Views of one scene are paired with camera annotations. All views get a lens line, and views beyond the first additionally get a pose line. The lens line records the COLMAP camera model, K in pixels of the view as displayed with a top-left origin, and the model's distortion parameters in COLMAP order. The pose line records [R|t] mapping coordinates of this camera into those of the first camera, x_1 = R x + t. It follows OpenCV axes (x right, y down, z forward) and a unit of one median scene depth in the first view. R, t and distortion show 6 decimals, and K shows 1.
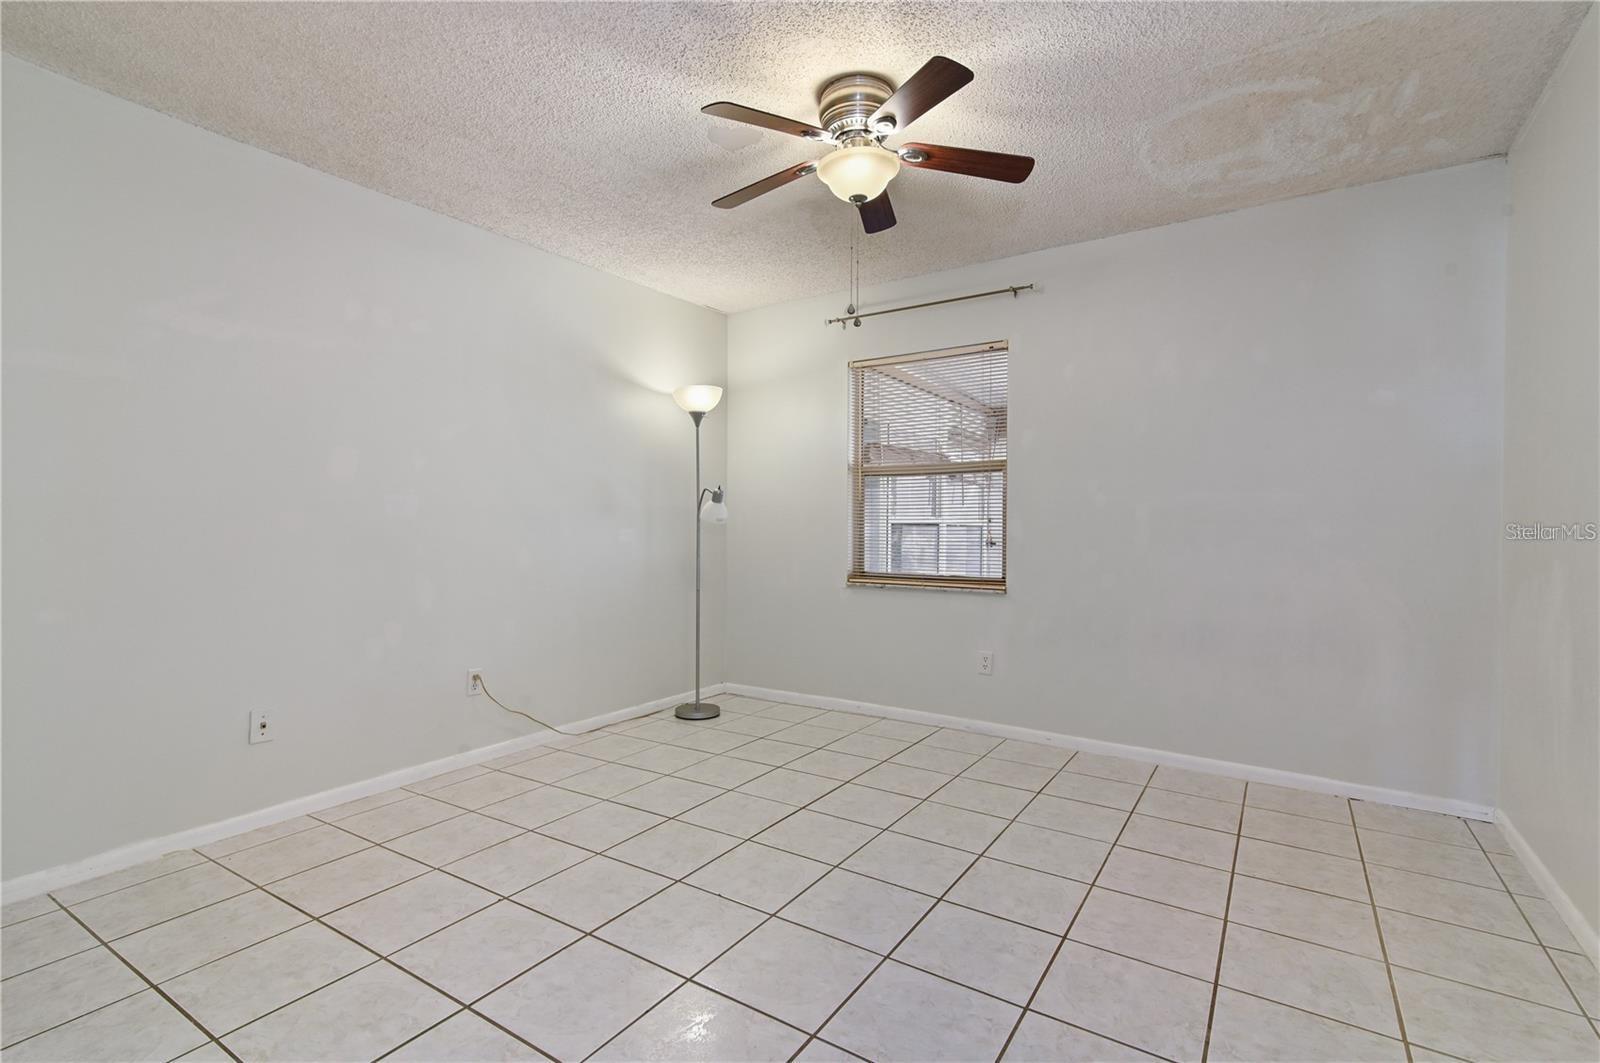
lens RADIAL K [[727.6, 0, 800.0], [0, 727.6, 531.5], [0, 0, 1]] dist [-0.000382, -0.000378]
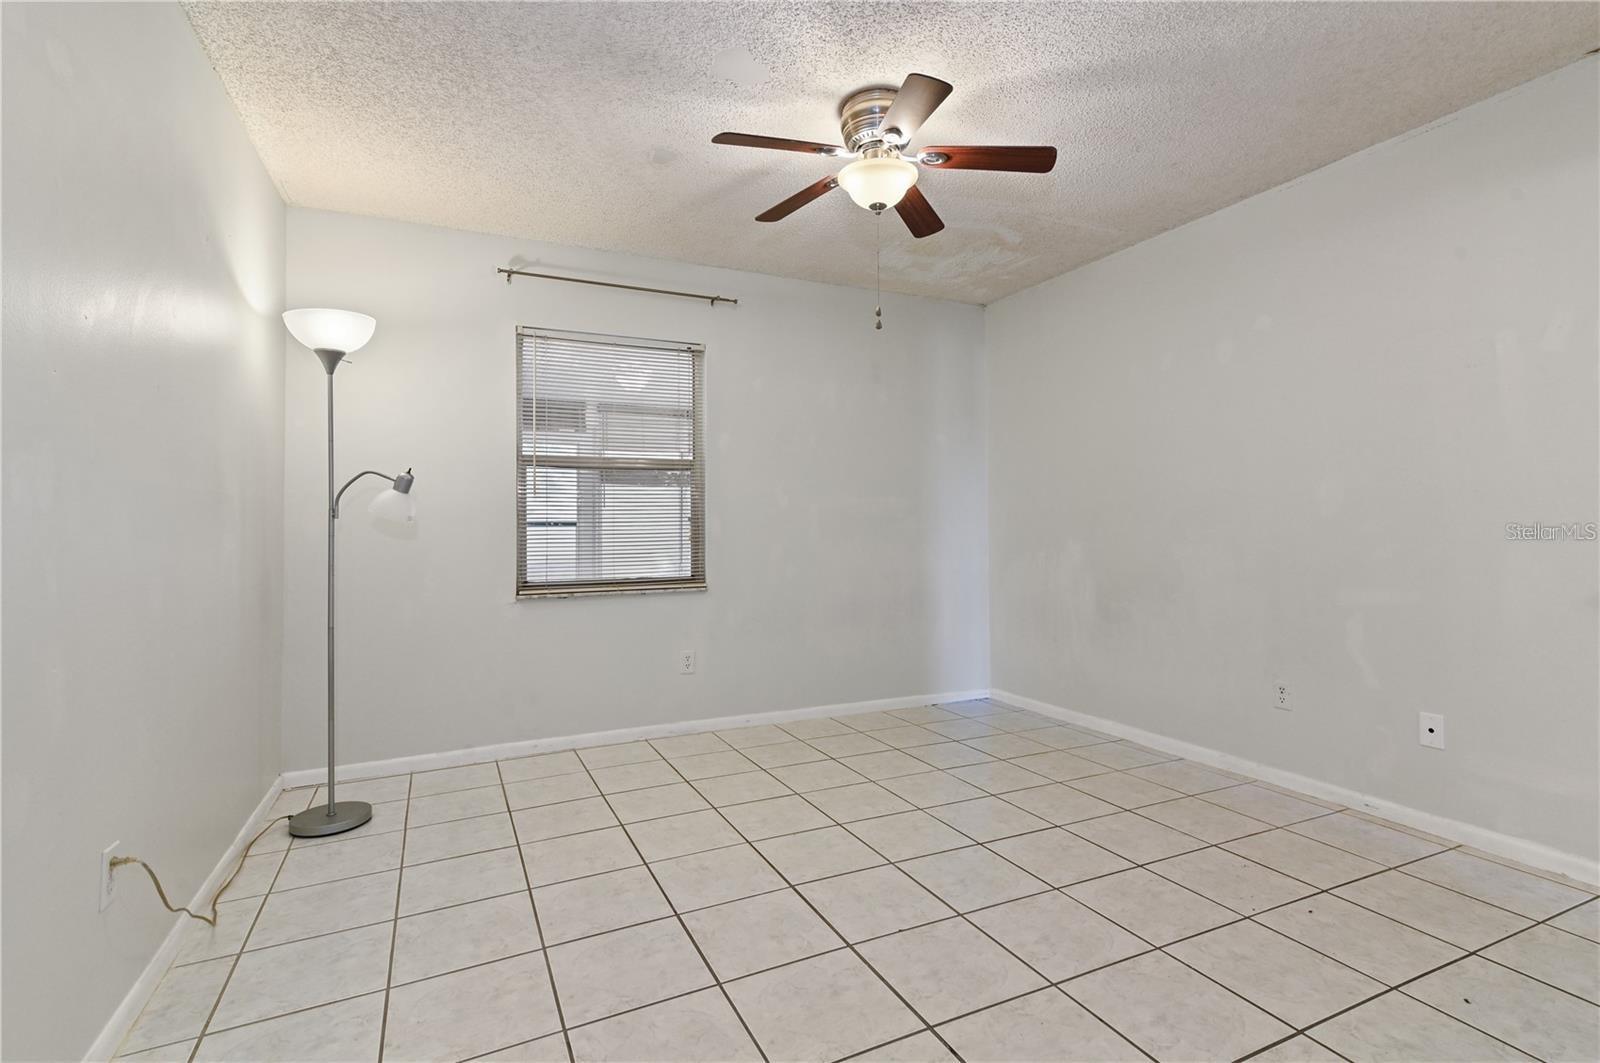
lens RADIAL K [[738.3, 0, 798.8], [0, 738.3, 513.7], [0, 0, 1]] dist [0.004004, 0.000303]
pose [[0.521914, 0.006943, 0.852970, -0.539031], [0.015243, 0.999731, -0.017464, -0.002715], [-0.852862, 0.022116, 0.521668, 0.343761]]
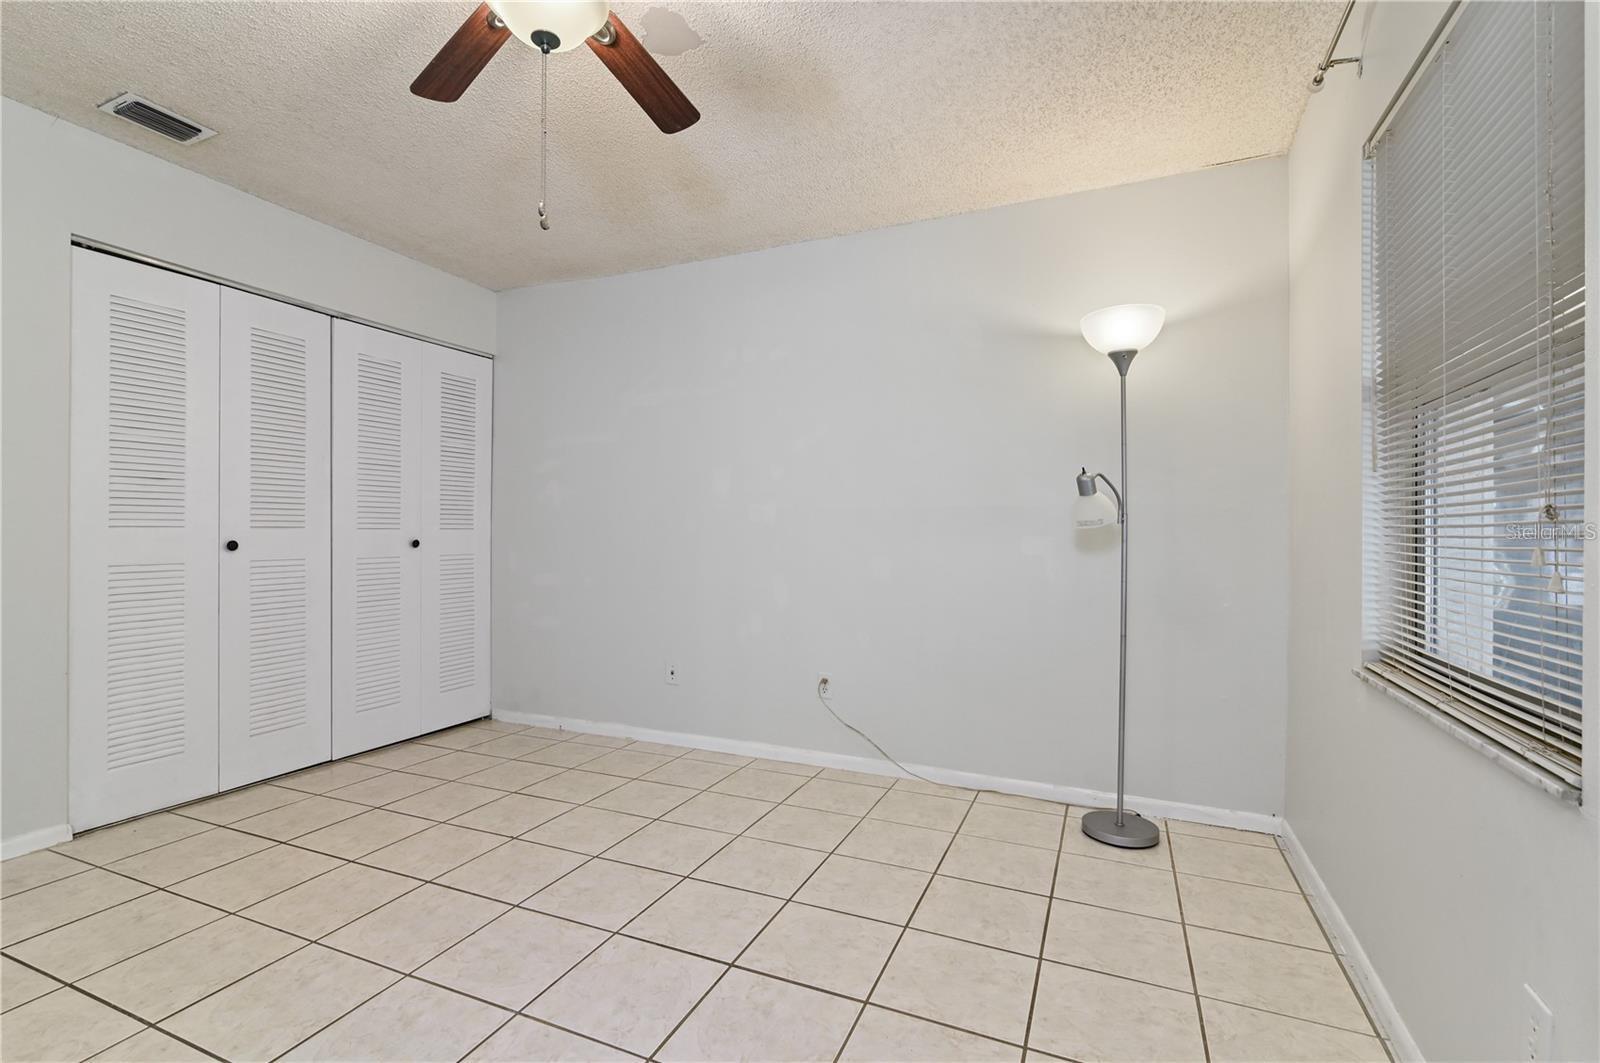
lens RADIAL K [[727.6, 0, 800.0], [0, 727.6, 531.5], [0, 0, 1]] dist [-0.000382, -0.000378]
pose [[0.168539, -0.000169, -0.985695, 0.477164], [-0.012267, 0.999922, -0.002269, -0.004244], [0.985619, 0.012474, 0.168524, 0.693104]]
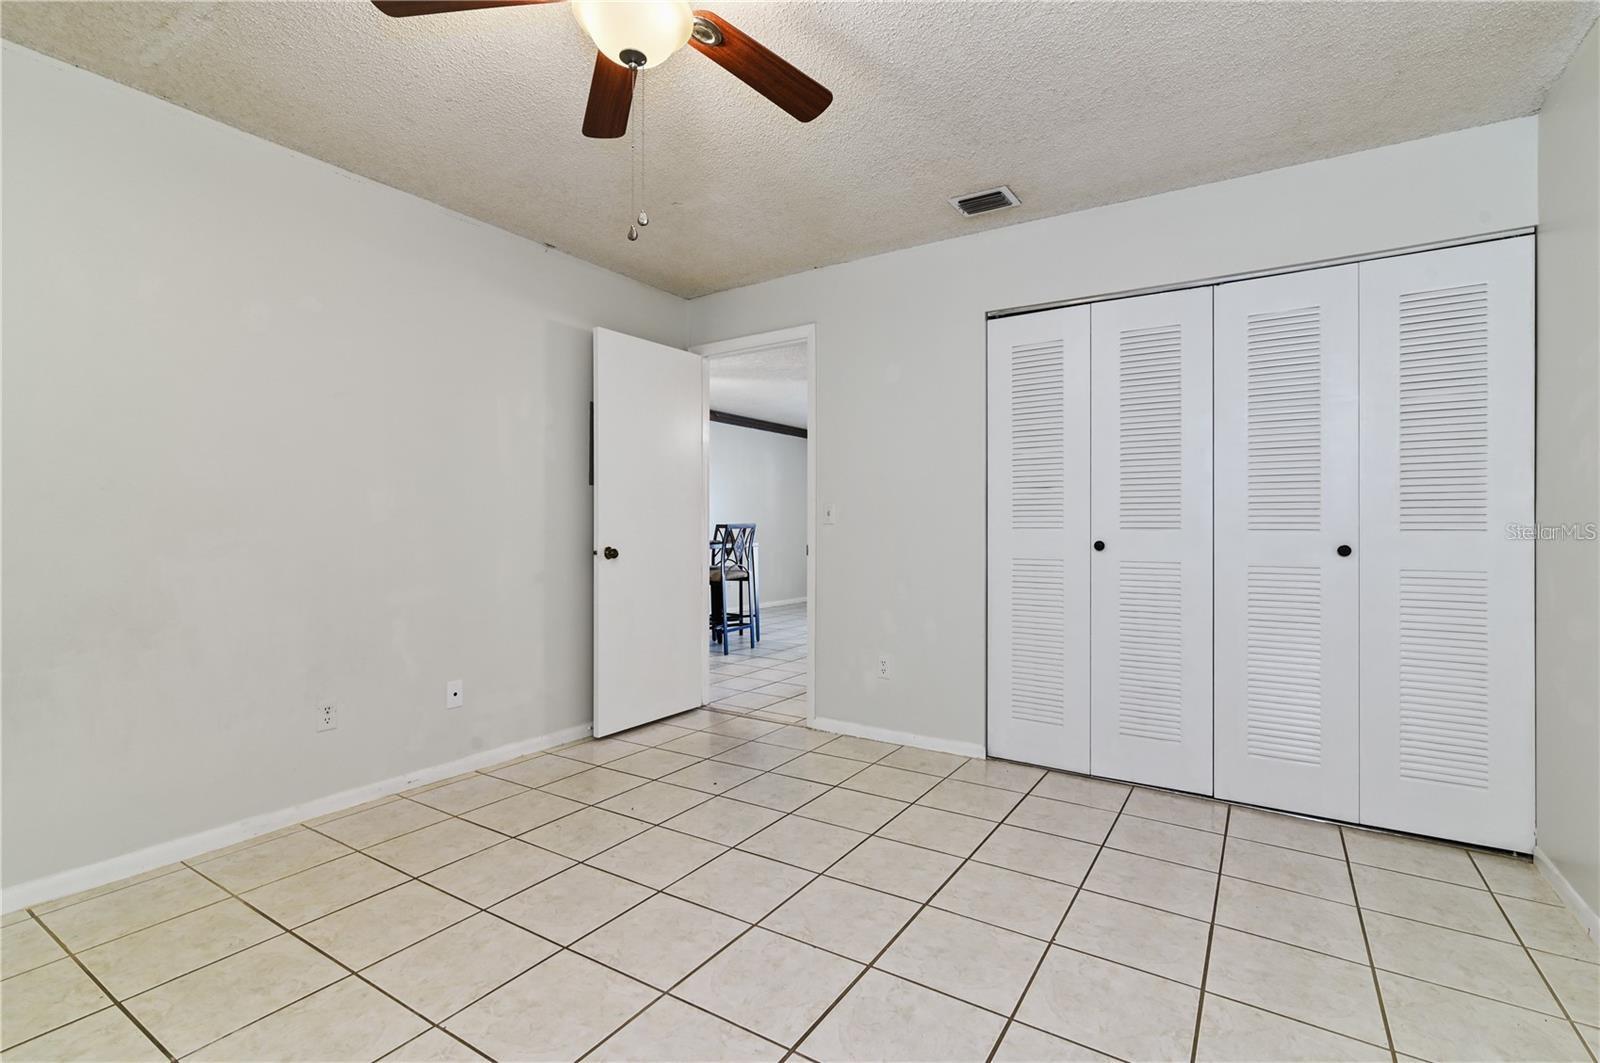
lens RADIAL K [[727.6, 0, 800.0], [0, 727.6, 531.5], [0, 0, 1]] dist [-0.000382, -0.000378]
pose [[-0.999958, -0.006724, -0.006294, -0.047584], [-0.006805, 0.999892, 0.013005, -0.007984], [0.006206, 0.013048, -0.999896, 1.044181]]
